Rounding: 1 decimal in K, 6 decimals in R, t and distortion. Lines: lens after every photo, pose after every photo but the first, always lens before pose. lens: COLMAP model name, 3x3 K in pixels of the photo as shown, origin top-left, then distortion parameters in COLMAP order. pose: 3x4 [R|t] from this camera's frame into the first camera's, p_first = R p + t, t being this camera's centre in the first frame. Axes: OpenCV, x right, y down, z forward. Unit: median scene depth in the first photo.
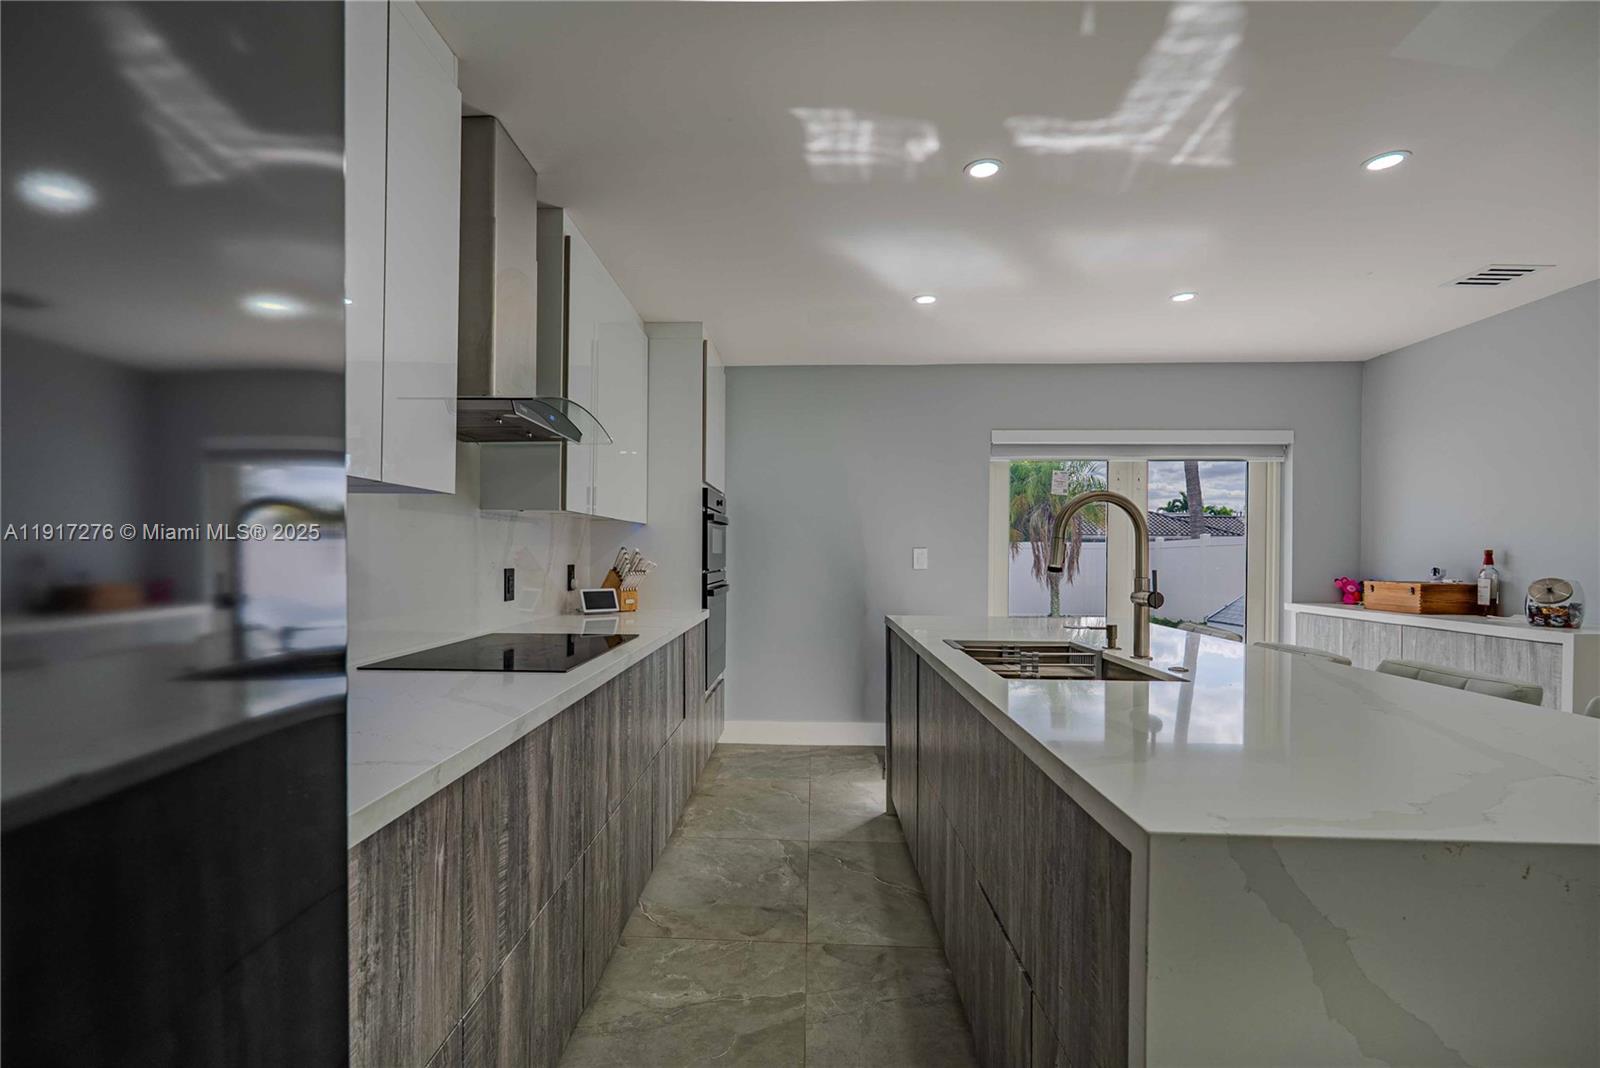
lens RADIAL K [[727.7, 0, 774.6], [0, 727.7, 556.9], [0, 0, 1]] dist [-0.002459, -0.000436]
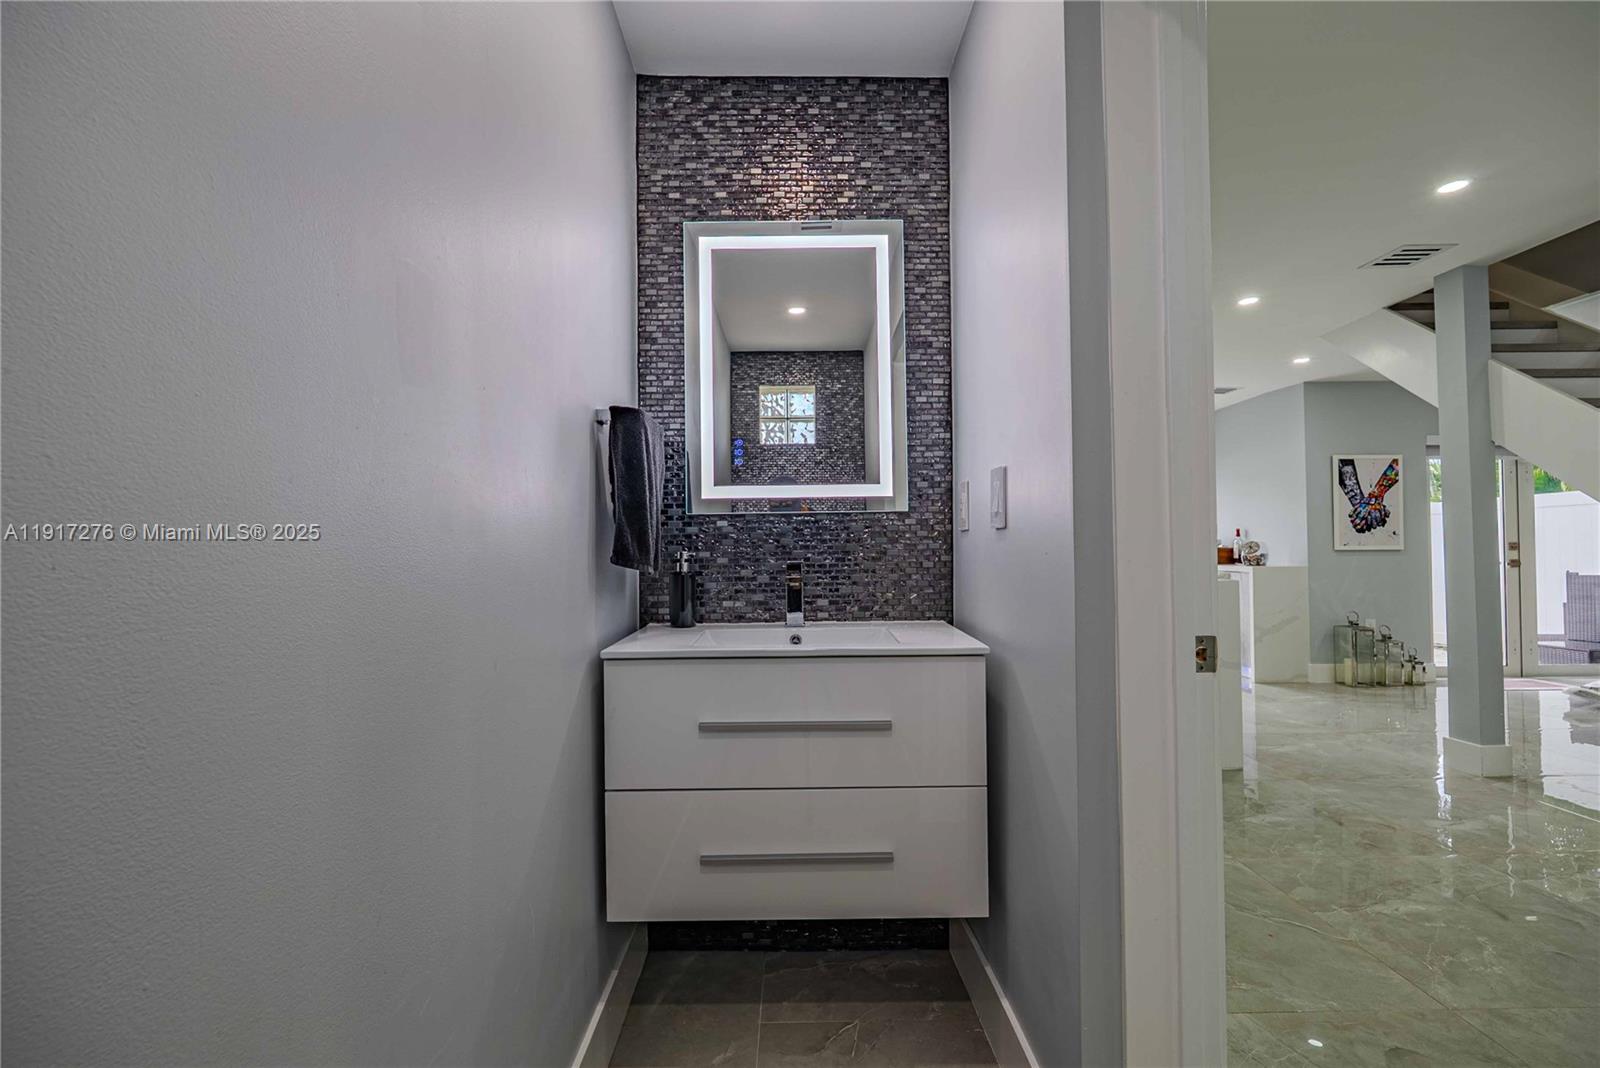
lens RADIAL K [[700.9, 0, 800.0], [0, 700.9, 534.0], [0, 0, 1]] dist [-0.005276, 0.000724]
pose [[0.997793, -0.016446, 0.064339, -0.418499], [0.018290, 0.999436, -0.028179, 0.057274], [-0.063839, 0.029294, 0.997530, -1.203604]]
